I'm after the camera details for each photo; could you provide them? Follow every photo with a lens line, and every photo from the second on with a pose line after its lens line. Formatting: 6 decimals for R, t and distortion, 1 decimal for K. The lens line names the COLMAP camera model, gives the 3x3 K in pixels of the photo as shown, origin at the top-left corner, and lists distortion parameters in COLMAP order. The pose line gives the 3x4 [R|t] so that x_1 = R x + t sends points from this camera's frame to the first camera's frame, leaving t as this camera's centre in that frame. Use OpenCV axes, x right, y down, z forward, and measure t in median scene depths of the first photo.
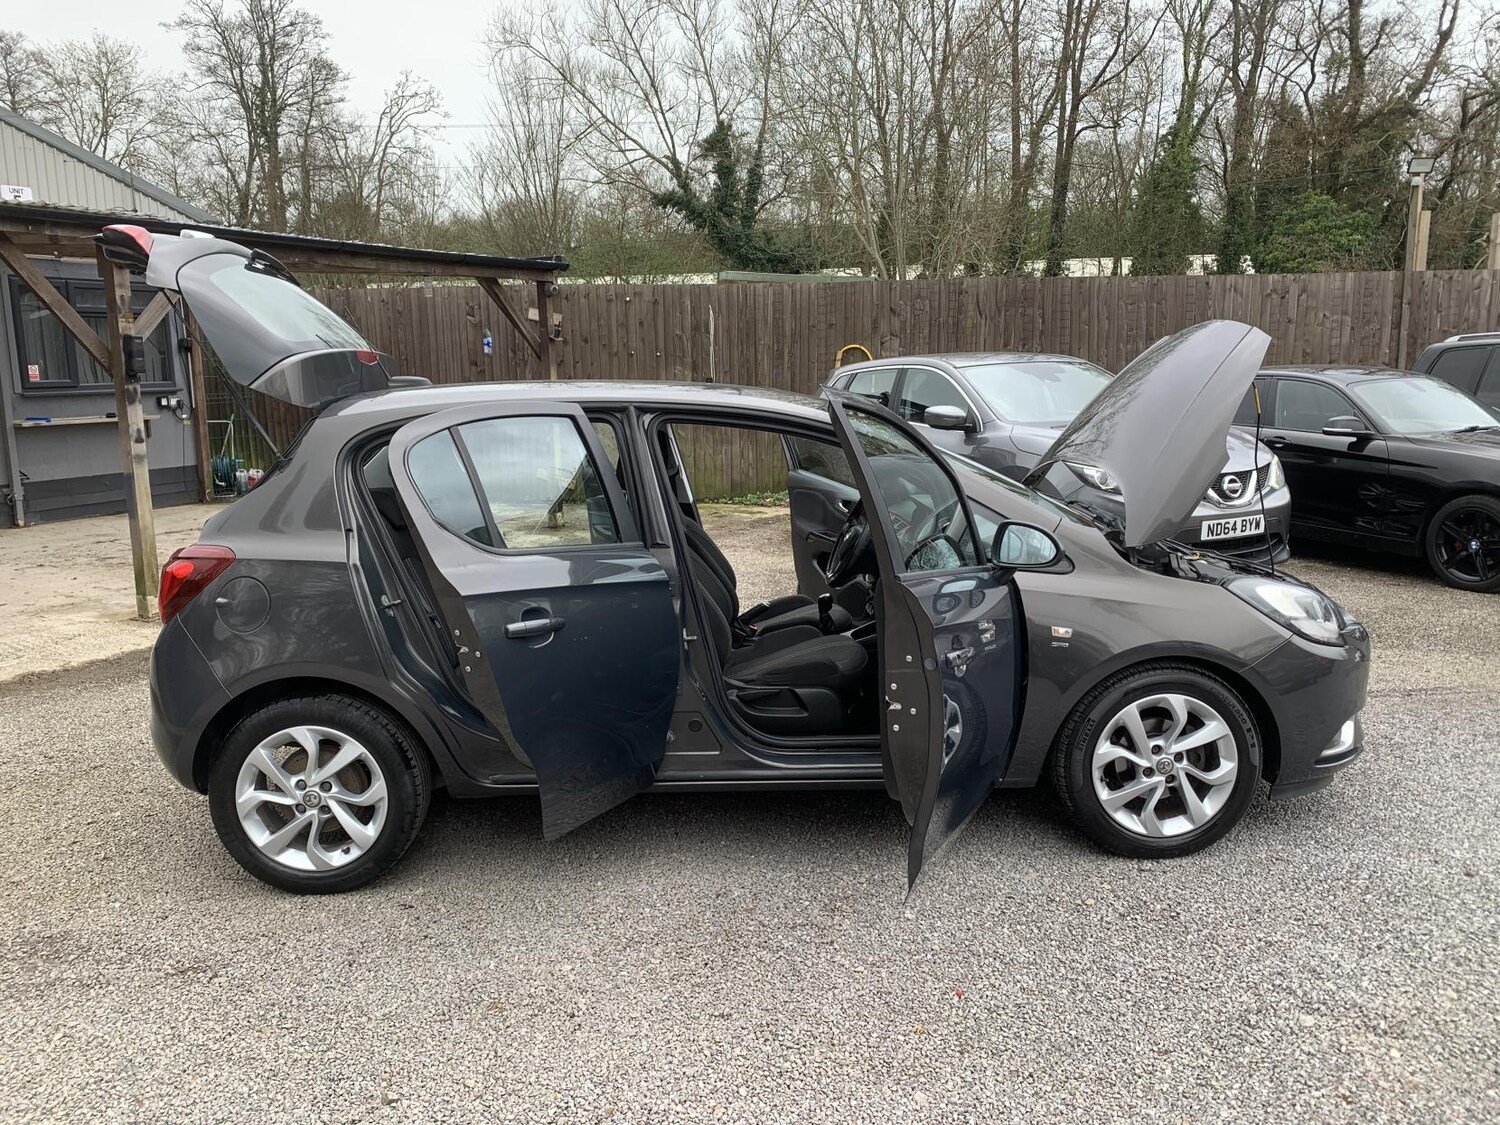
lens RADIAL K [[1175.3, 0, 754.6], [0, 1175.3, 580.7], [0, 0, 1]] dist [0.002007, -0.000017]
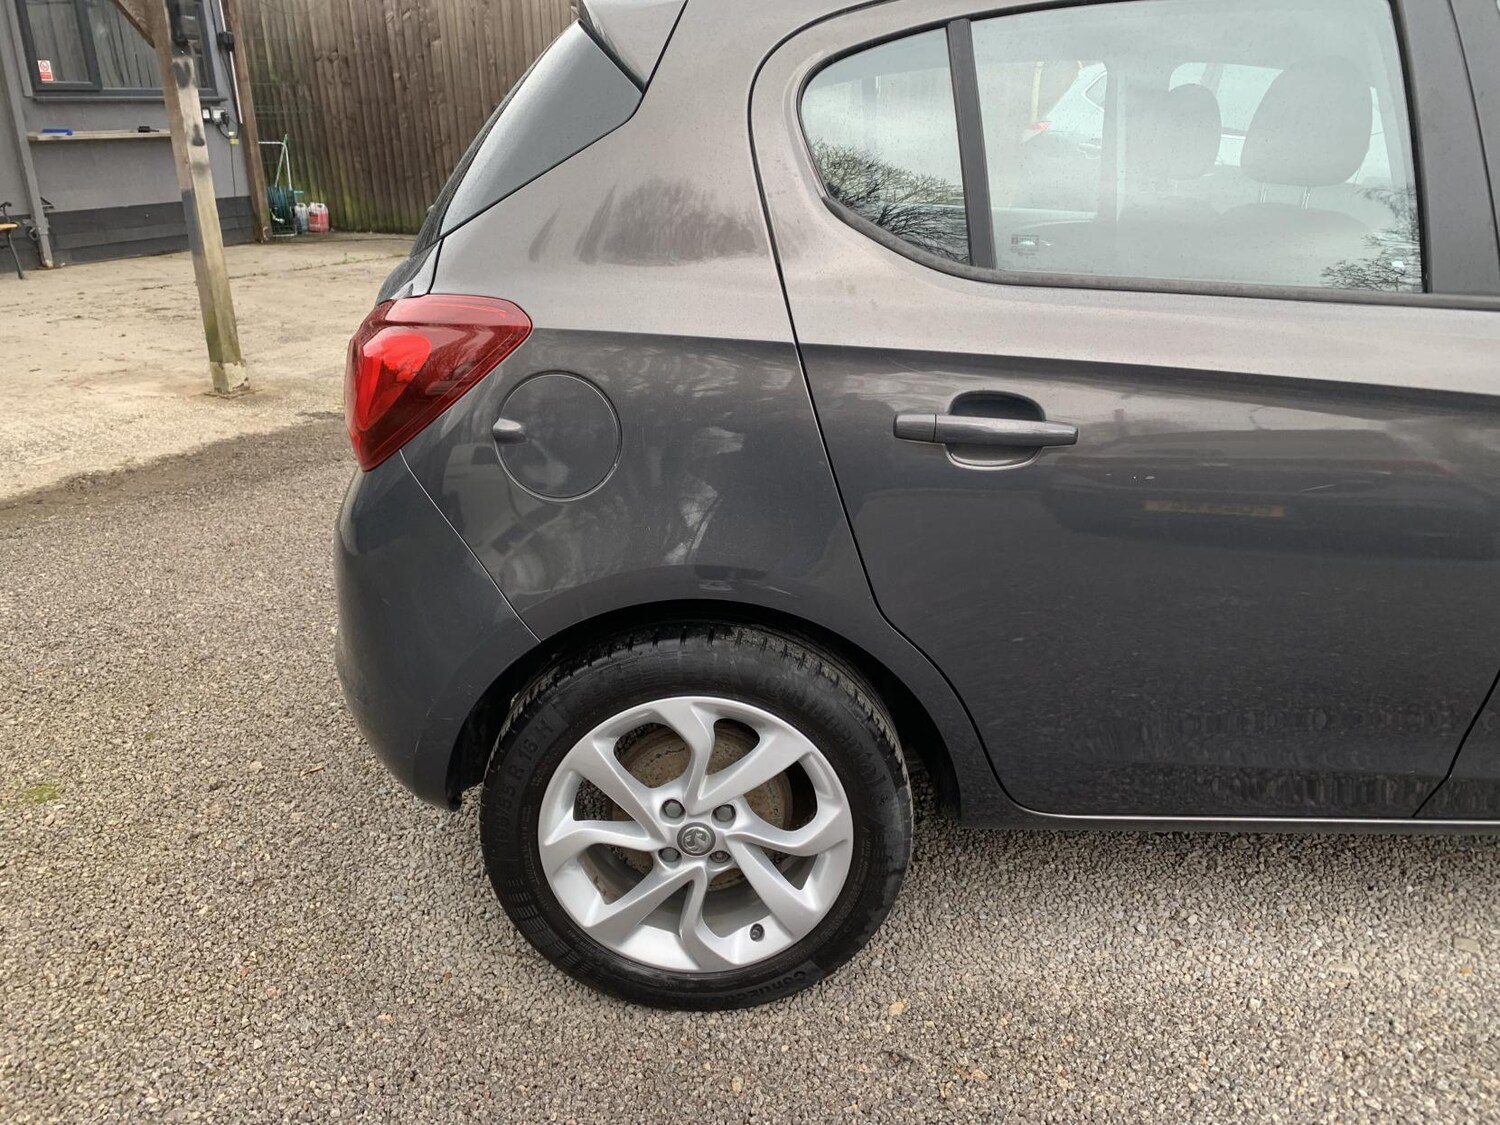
lens RADIAL K [[1140.4, 0, 755.5], [0, 1140.4, 575.7], [0, 0, 1]] dist [0.002163, -0.008930]
pose [[0.999660, 0.021895, -0.014149, -0.160813], [-0.018598, 0.979320, 0.201463, -0.006607], [0.018268, -0.201132, 0.979394, 0.261332]]
